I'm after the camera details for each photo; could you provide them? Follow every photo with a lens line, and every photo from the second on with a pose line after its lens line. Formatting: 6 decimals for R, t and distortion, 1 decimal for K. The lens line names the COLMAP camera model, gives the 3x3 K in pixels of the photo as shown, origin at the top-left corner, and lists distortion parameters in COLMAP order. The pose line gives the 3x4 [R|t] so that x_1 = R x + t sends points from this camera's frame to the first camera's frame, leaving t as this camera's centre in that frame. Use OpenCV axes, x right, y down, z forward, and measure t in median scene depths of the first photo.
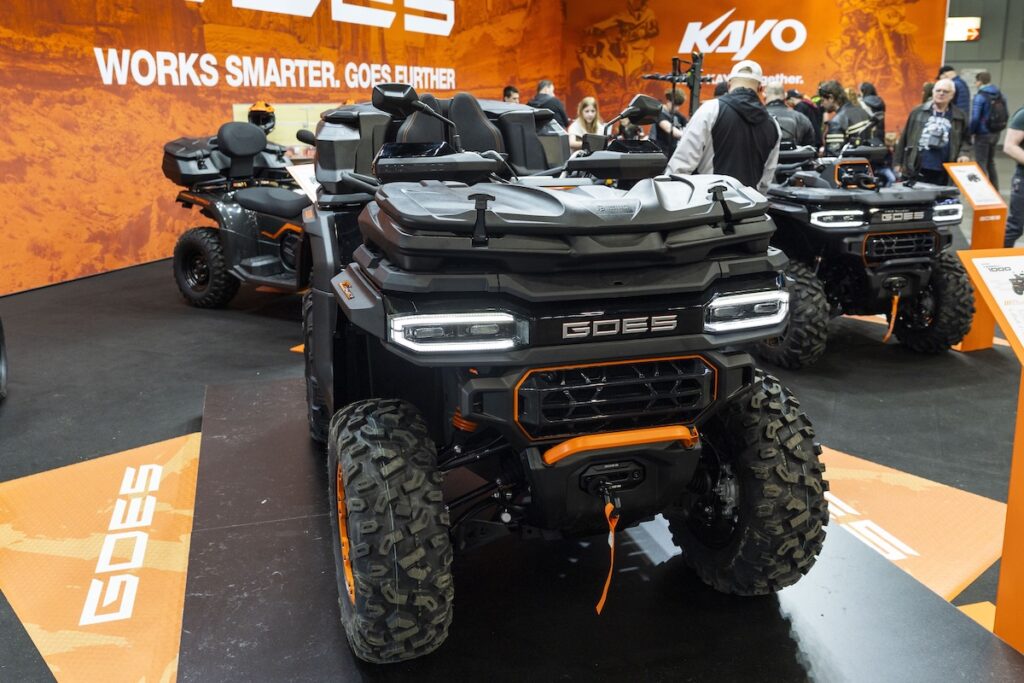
lens RADIAL K [[888.3, 0, 506.0], [0, 888.3, 268.4], [0, 0, 1]] dist [0.003707, -0.003353]
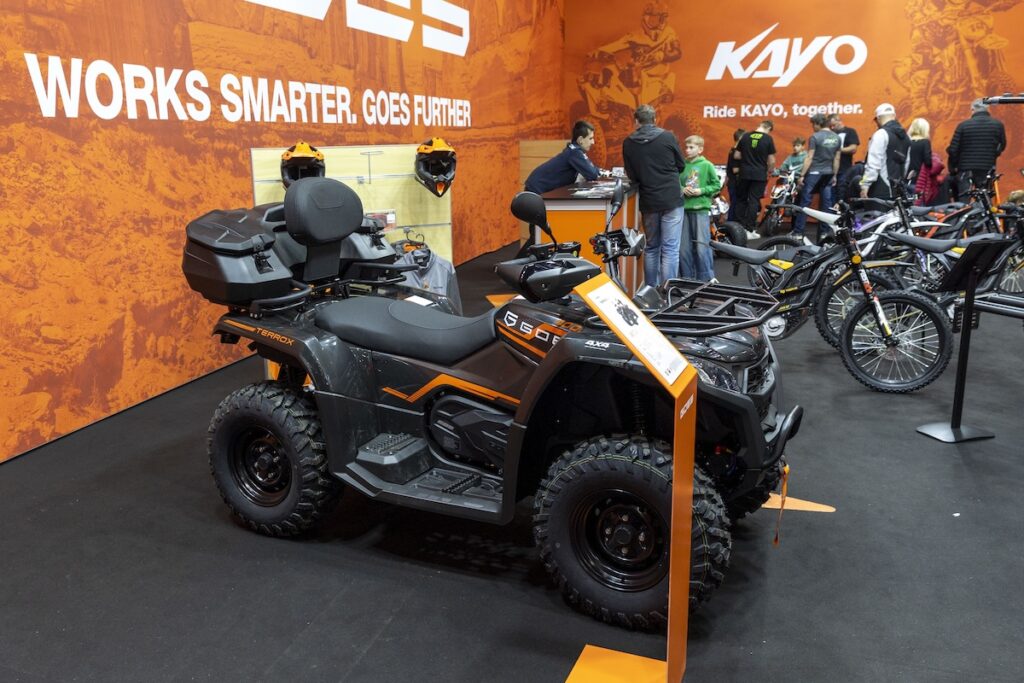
lens RADIAL K [[888.3, 0, 441.6], [0, 888.3, 343.5], [0, 0, 1]] dist [0.003707, -0.003353]
pose [[0.998389, -0.032456, 0.046550, -0.188059], [0.030996, 0.999015, 0.031764, -0.059267], [-0.047535, -0.030270, 0.998411, 0.339985]]
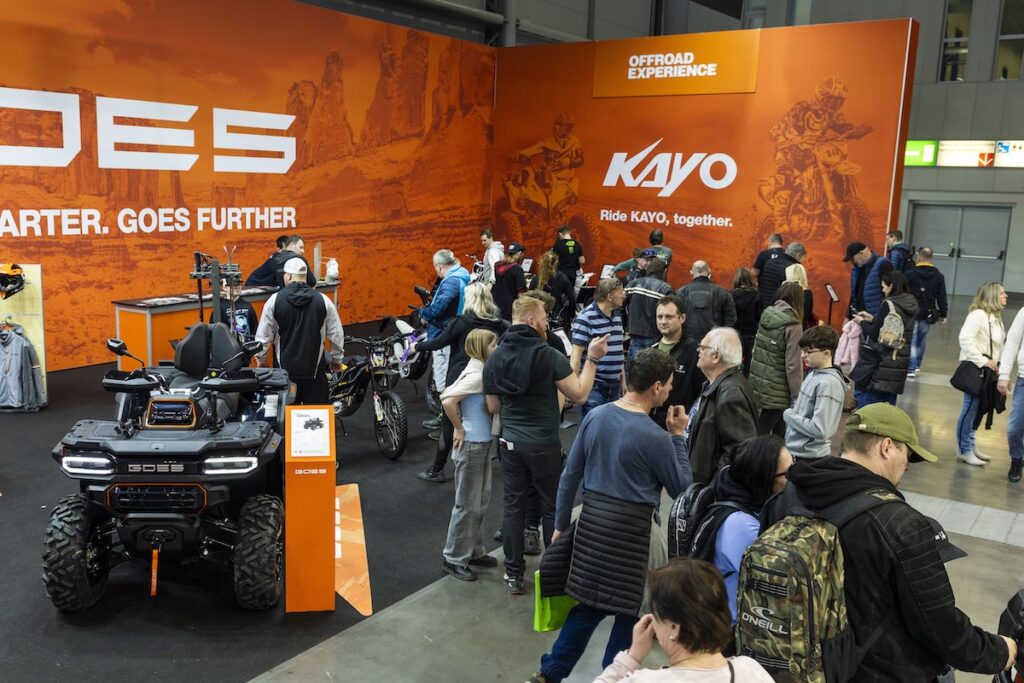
lens RADIAL K [[951.8, 0, 429.2], [0, 951.8, 356.9], [0, 0, 1]] dist [0.008368, 0.000000]
pose [[0.966415, 0.072535, -0.246538, 0.526886], [-0.074928, 0.997189, -0.000326, -0.107380], [0.245821, 0.018787, 0.969133, 0.048285]]
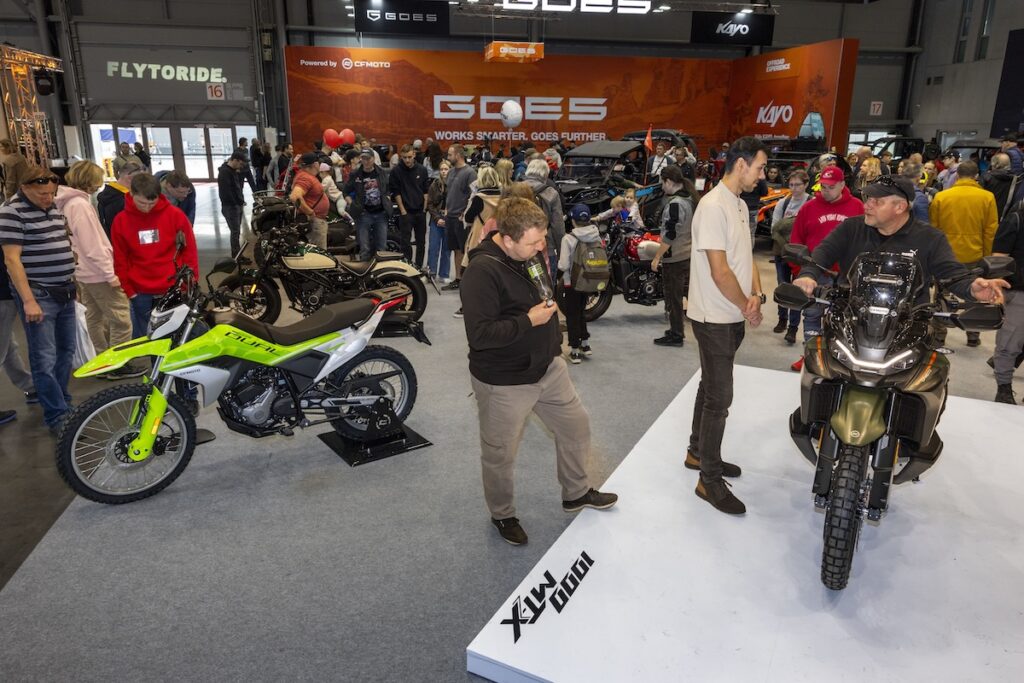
lens RADIAL K [[723.4, 0, 517.0], [0, 723.4, 334.0], [0, 0, 1]] dist [0.010132, -0.003044]
pose [[0.554449, 0.229541, -0.799936, 2.460969], [-0.168667, 0.972256, 0.162082, 0.075518], [0.814946, 0.045056, 0.577782, -0.629123]]
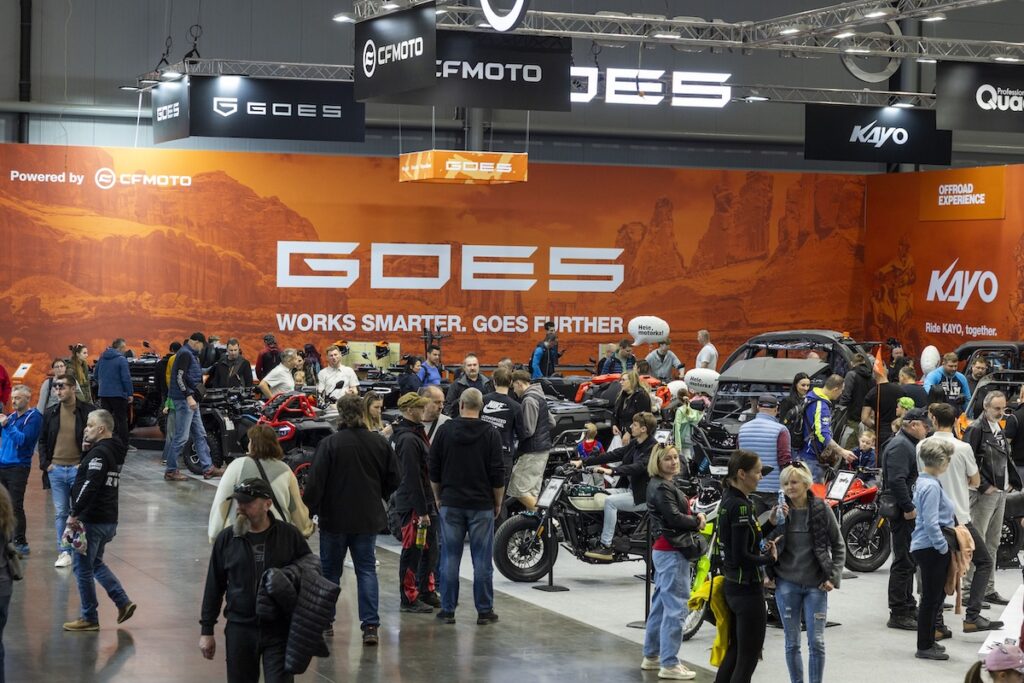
lens RADIAL K [[2325.9, 0, 499.5], [0, 2325.9, 308.3], [0, 0, 1]] dist [0.085073, 0.000000]
pose [[0.686645, 0.023982, -0.726597, 3.303397], [-0.156075, 0.981014, -0.115114, 0.251732], [0.710042, 0.192447, 0.677351, -2.016199]]
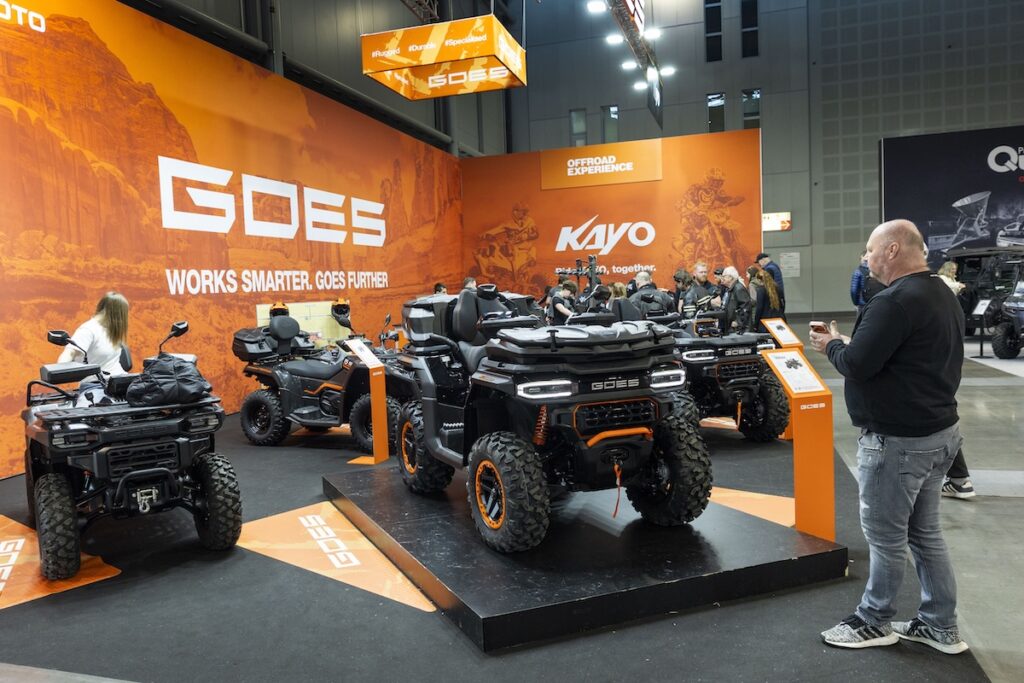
lens RADIAL K [[826.8, 0, 426.3], [0, 826.8, 341.7], [0, 0, 1]] dist [0.016012, -0.011909]
pose [[0.997525, -0.047488, 0.051855, -0.102726], [0.053824, 0.990241, -0.128553, 0.045265], [-0.045244, 0.131026, 0.990346, -0.244970]]
